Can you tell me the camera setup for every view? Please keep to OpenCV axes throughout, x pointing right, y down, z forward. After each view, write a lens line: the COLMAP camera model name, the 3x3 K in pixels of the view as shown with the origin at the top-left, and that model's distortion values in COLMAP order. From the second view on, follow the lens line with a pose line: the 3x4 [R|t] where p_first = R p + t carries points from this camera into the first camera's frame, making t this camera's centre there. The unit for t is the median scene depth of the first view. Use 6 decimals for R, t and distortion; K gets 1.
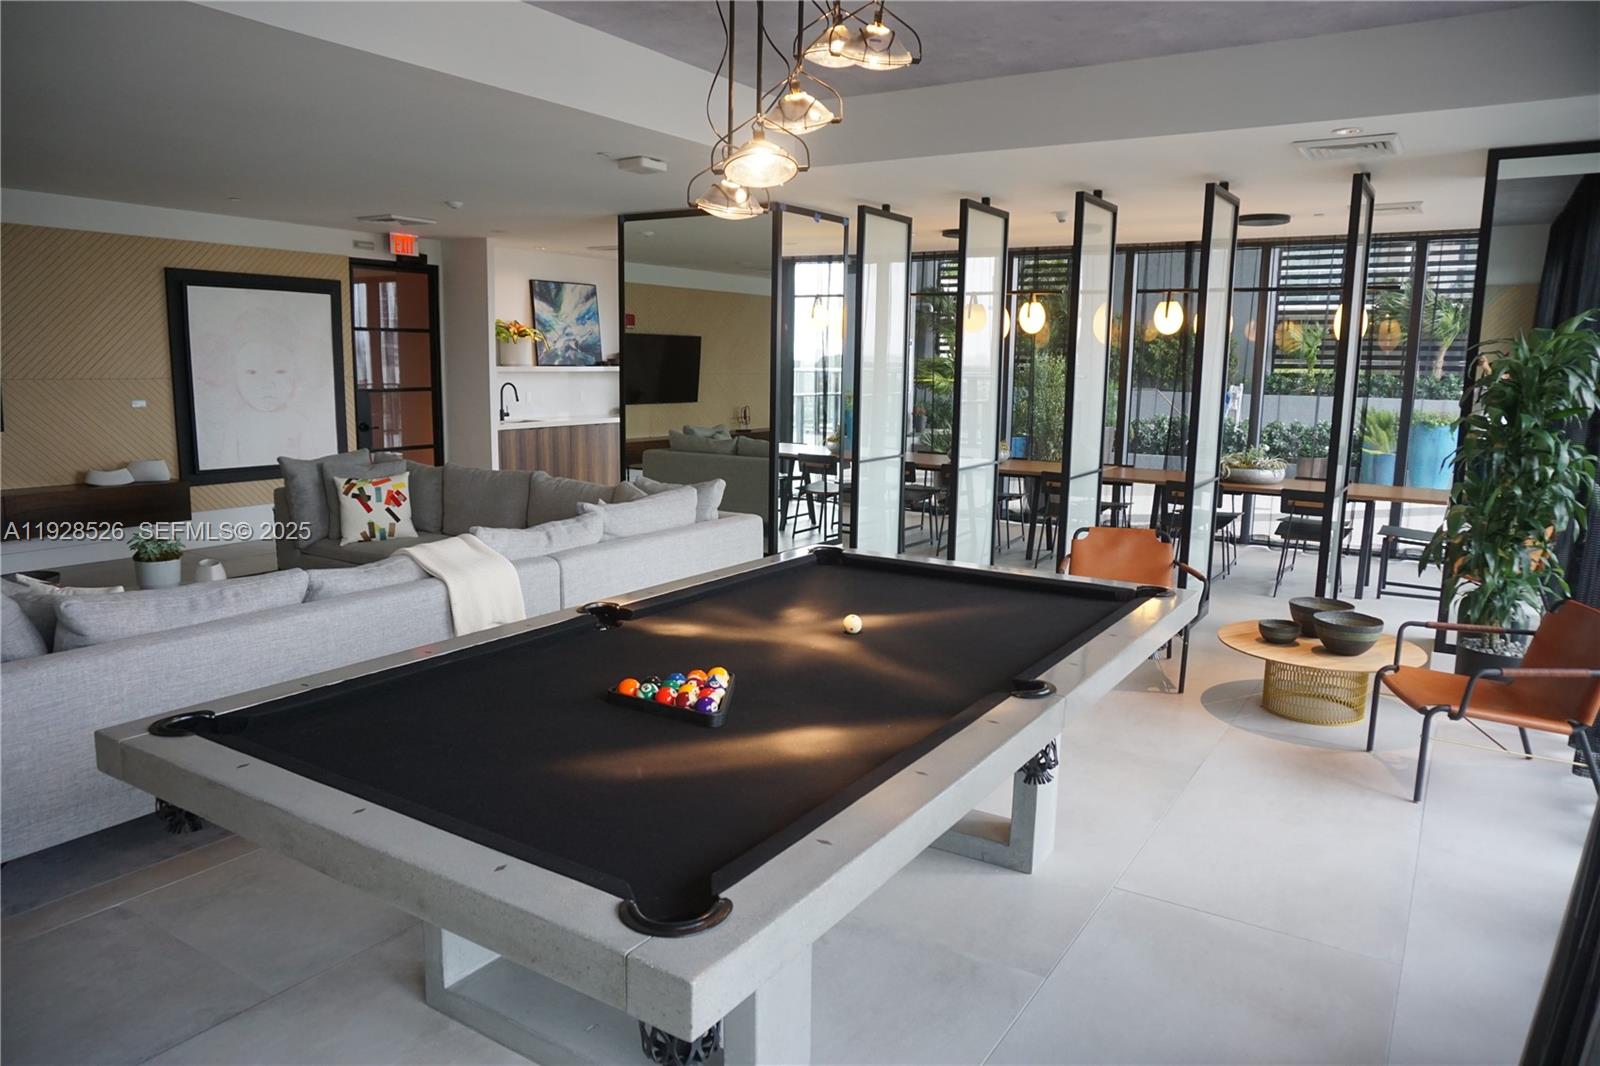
lens RADIAL K [[1063.1, 0, 800.0], [0, 1063.1, 533.0], [0, 0, 1]] dist [-0.053453, 0.046669]
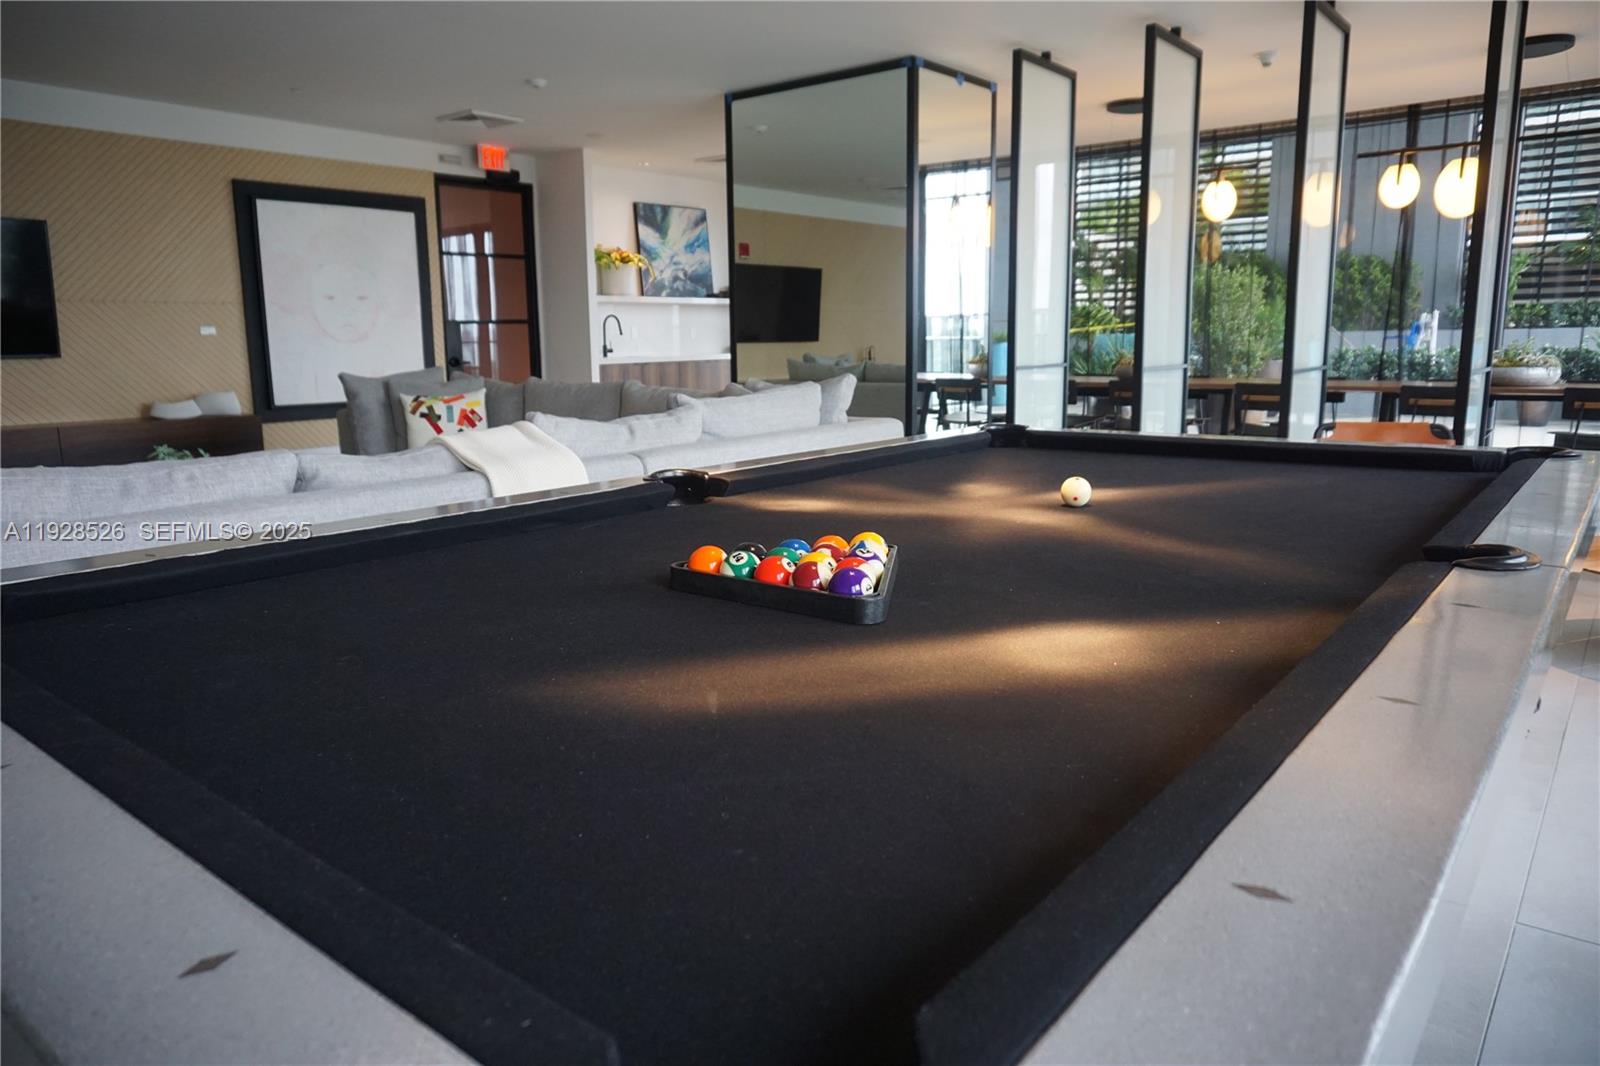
lens RADIAL K [[1057.5, 0, 803.8], [0, 1057.5, 533.1], [0, 0, 1]] dist [-0.061987, 0.034594]
pose [[0.993926, -0.007129, -0.109819, -0.017329], [0.009212, 0.999787, 0.018471, 0.040489], [0.109664, -0.019371, 0.993780, 0.154286]]
